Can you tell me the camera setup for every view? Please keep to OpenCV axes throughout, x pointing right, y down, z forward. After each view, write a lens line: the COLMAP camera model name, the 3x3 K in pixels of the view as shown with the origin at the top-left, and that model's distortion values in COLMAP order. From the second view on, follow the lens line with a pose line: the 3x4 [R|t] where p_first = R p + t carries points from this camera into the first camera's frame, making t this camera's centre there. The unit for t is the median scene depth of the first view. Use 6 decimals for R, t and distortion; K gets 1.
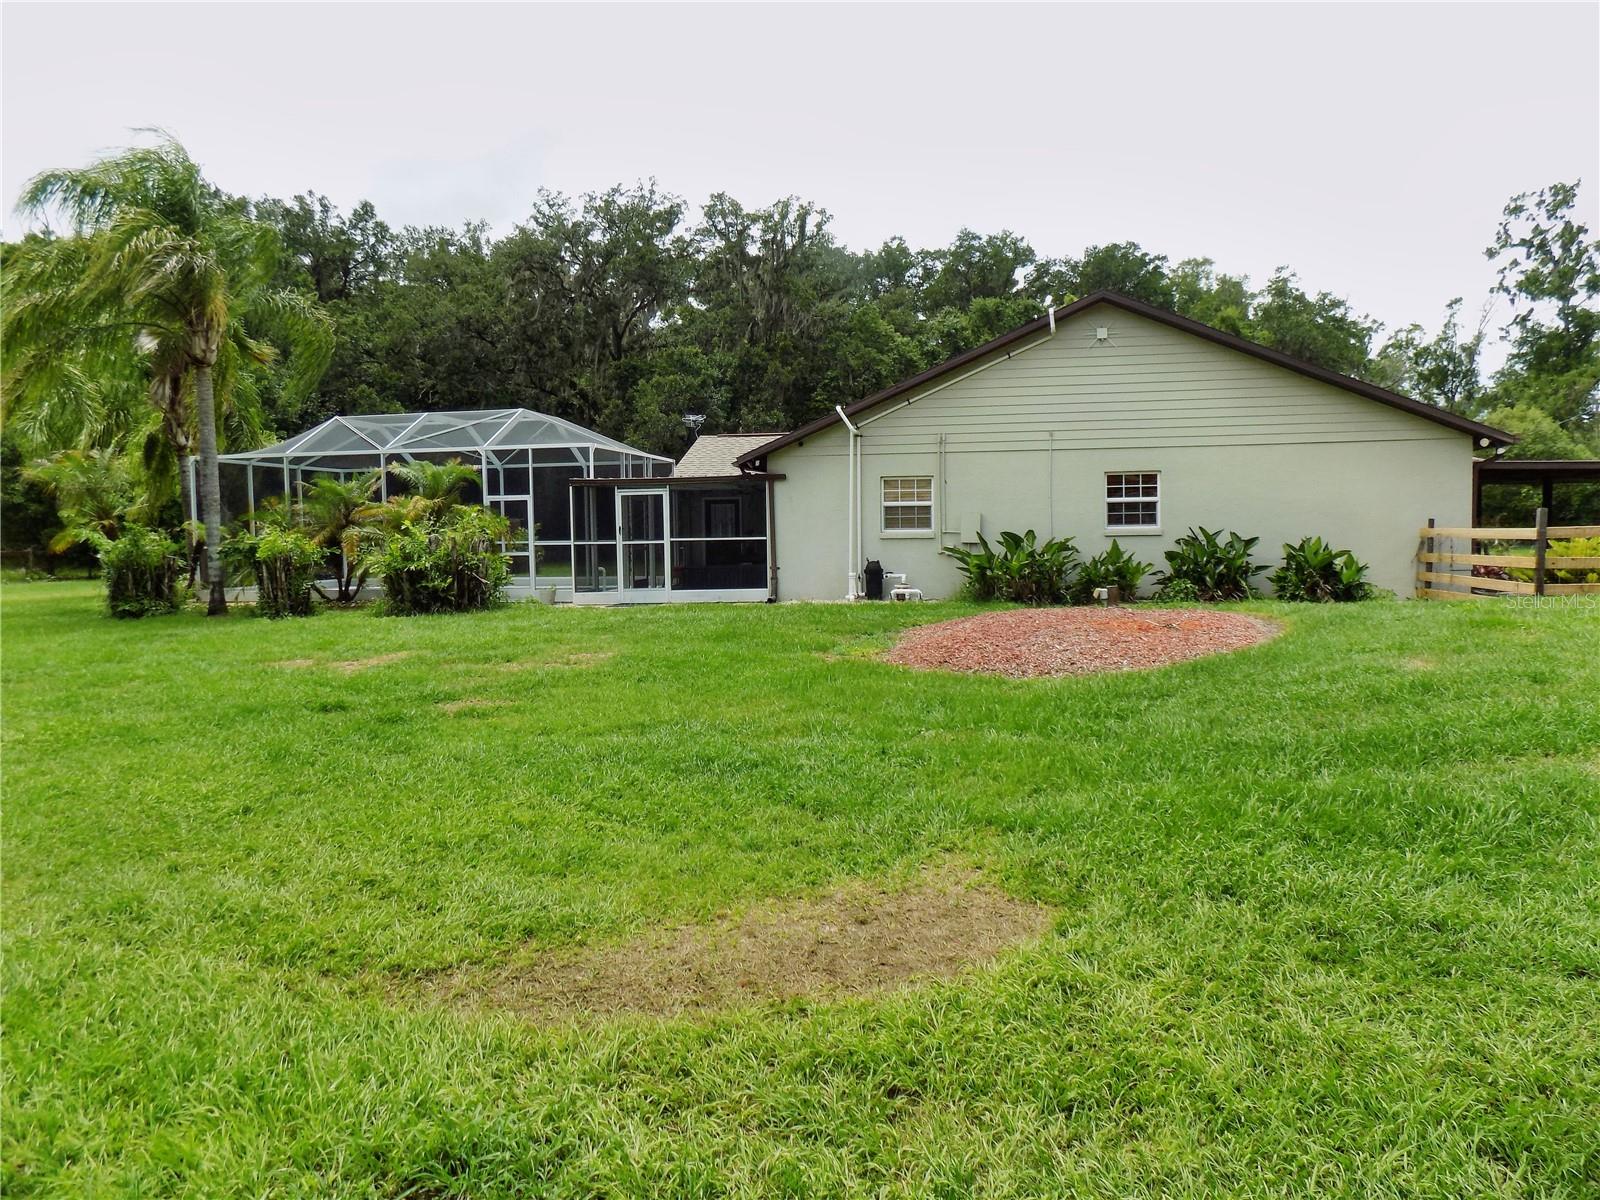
lens RADIAL K [[1079.2, 0, 800.8], [0, 1079.2, 595.7], [0, 0, 1]] dist [-0.057260, 0.049165]
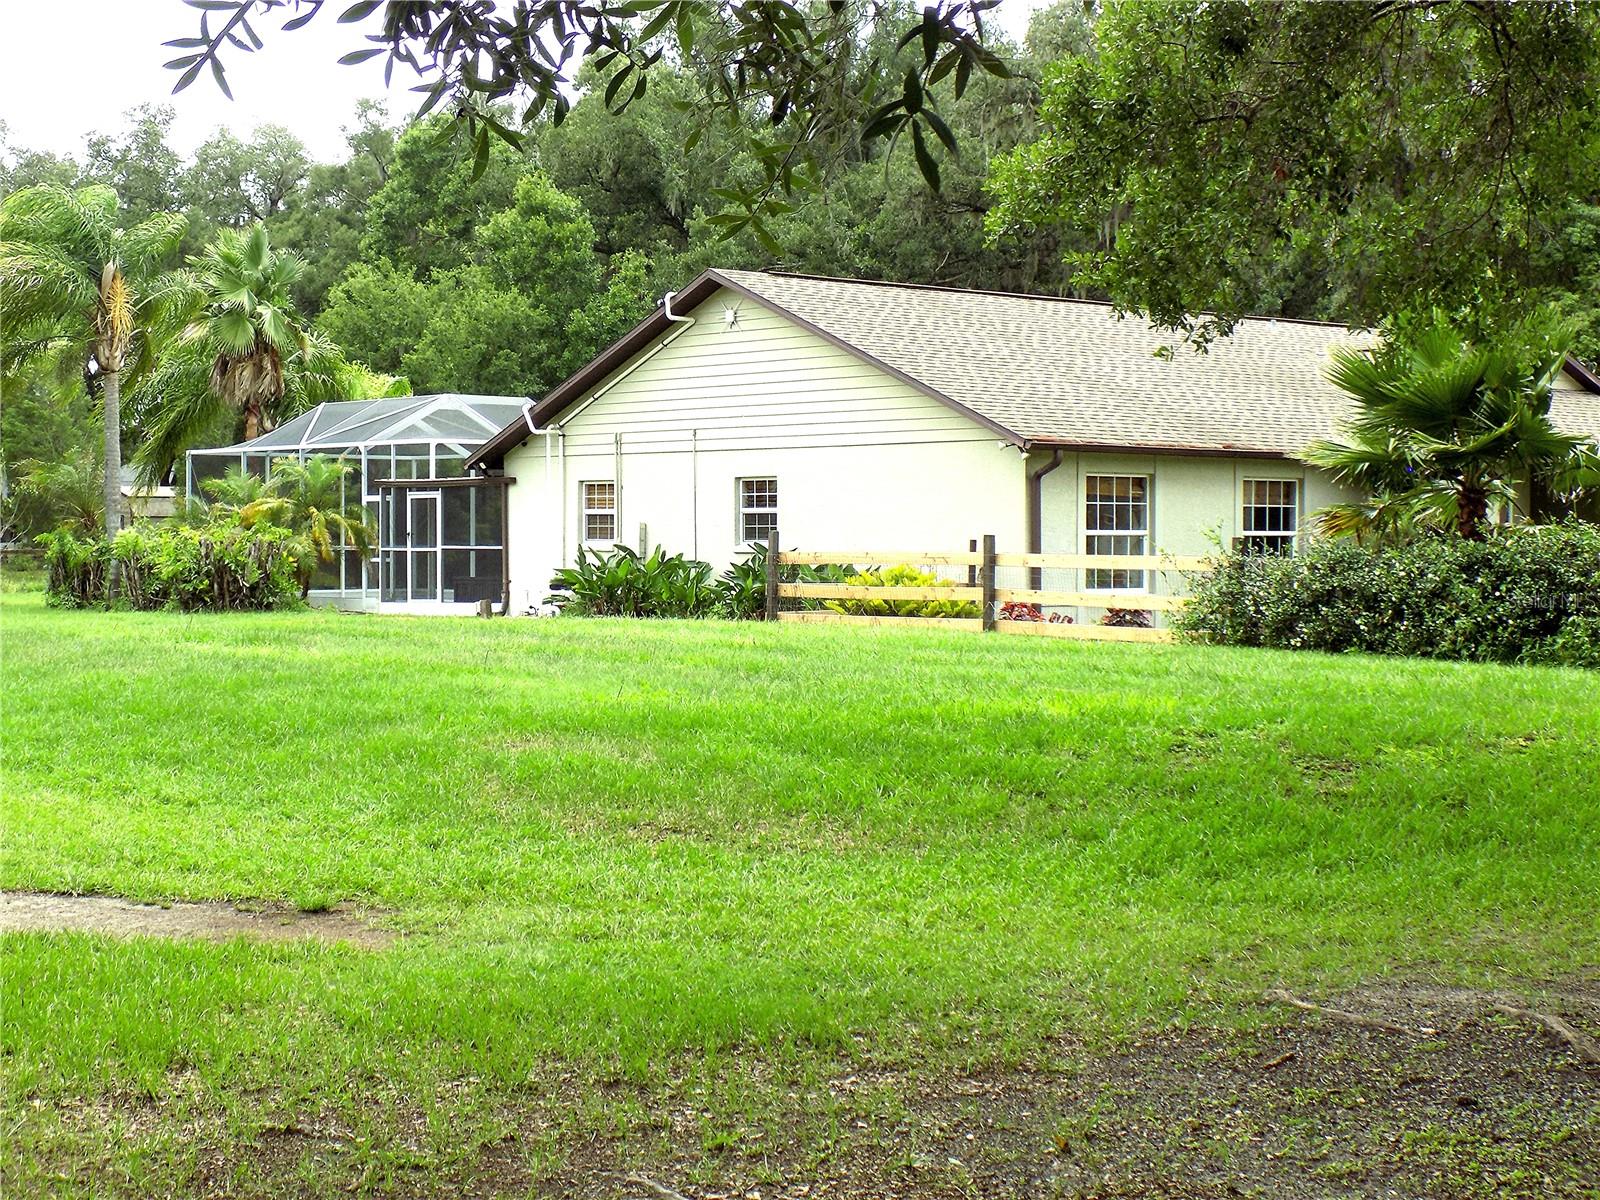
lens RADIAL K [[2433.0, 0, 799.9], [0, 2433.0, 601.3], [0, 0, 1]] dist [-0.199204, 0.000000]
pose [[0.799691, 0.038774, -0.599159, 1.383464], [-0.067217, 0.997421, -0.025167, 0.025563], [0.596638, 0.060399, 0.800235, -0.467433]]
